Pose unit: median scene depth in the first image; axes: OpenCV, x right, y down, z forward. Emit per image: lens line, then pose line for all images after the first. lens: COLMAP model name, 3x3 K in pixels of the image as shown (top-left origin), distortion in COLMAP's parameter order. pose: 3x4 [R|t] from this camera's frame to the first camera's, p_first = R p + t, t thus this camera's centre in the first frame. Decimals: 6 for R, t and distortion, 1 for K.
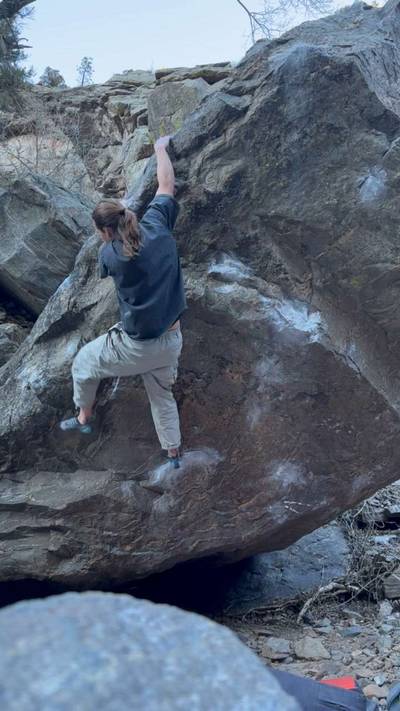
lens RADIAL K [[582.5, 0, 196.1], [0, 582.5, 354.0], [0, 0, 1]] dist [0.120843, -0.167186]
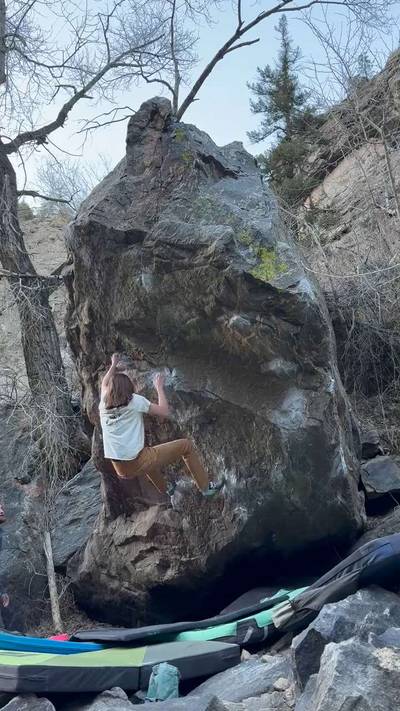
lens RADIAL K [[586.2, 0, 200.0], [0, 586.2, 355.5], [0, 0, 1]] dist [0.136839, -0.179181]
pose [[0.695340, -0.348319, -0.628630, 1.048652], [0.335880, 0.930797, -0.144224, 0.110928], [0.635364, -0.110860, 0.764214, -0.004401]]
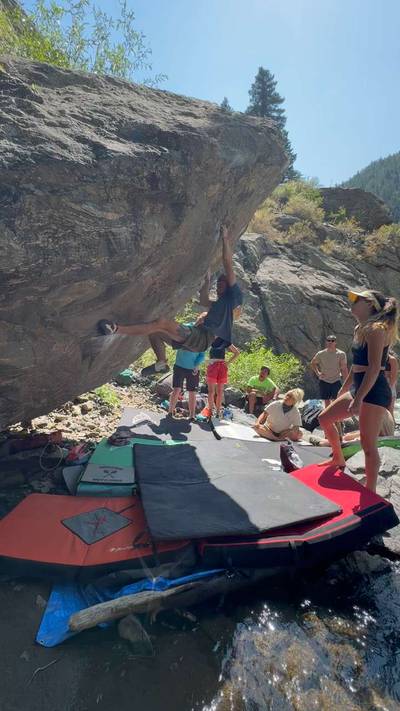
lens RADIAL K [[323.7, 0, 200.0], [0, 323.7, 355.5], [0, 0, 1]] dist [0.003433, 0.000539]
pose [[0.009944, 0.000994, 0.999950, -0.756675], [-0.366587, 0.930380, 0.002721, 0.166470], [-0.930331, -0.366596, 0.009616, 0.843334]]
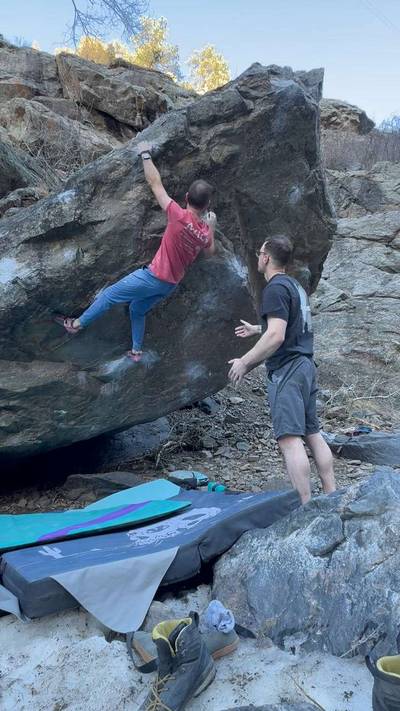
lens RADIAL K [[397.5, 0, 200.0], [0, 397.5, 355.5], [0, 0, 1]] dist [0.000551, 0.000669]
pose [[0.800631, 0.069312, 0.595136, -0.455098], [-0.147590, 0.985494, 0.083777, 0.081744], [-0.580696, -0.154910, 0.799246, 0.197265]]
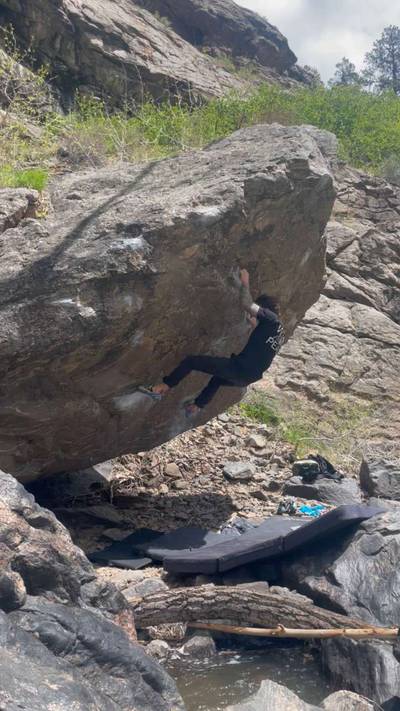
lens RADIAL K [[586.2, 0, 200.0], [0, 586.2, 355.5], [0, 0, 1]] dist [0.136839, -0.179181]
pose [[0.558004, 0.134400, 0.818882, -1.109685], [-0.274097, 0.961264, 0.029007, 0.027382], [-0.783264, -0.240639, 0.573228, 0.151664]]
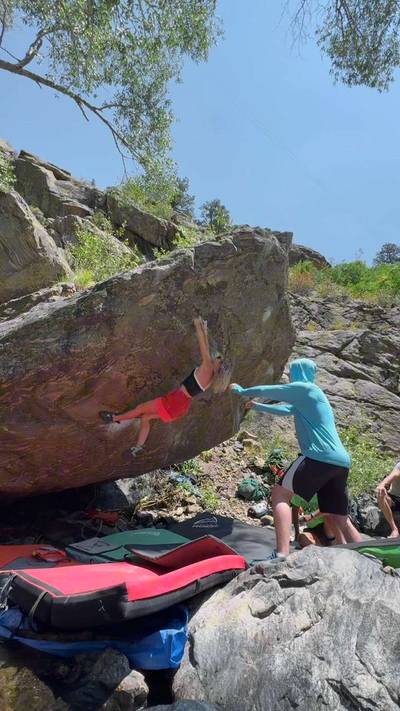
lens RADIAL K [[323.7, 0, 200.0], [0, 323.7, 355.5], [0, 0, 1]] dist [0.003433, 0.000539]
pose [[0.754542, 0.287128, 0.590105, -0.475107], [-0.265230, 0.955919, -0.125984, 0.066724], [-0.600266, -0.061454, 0.797436, 0.170849]]
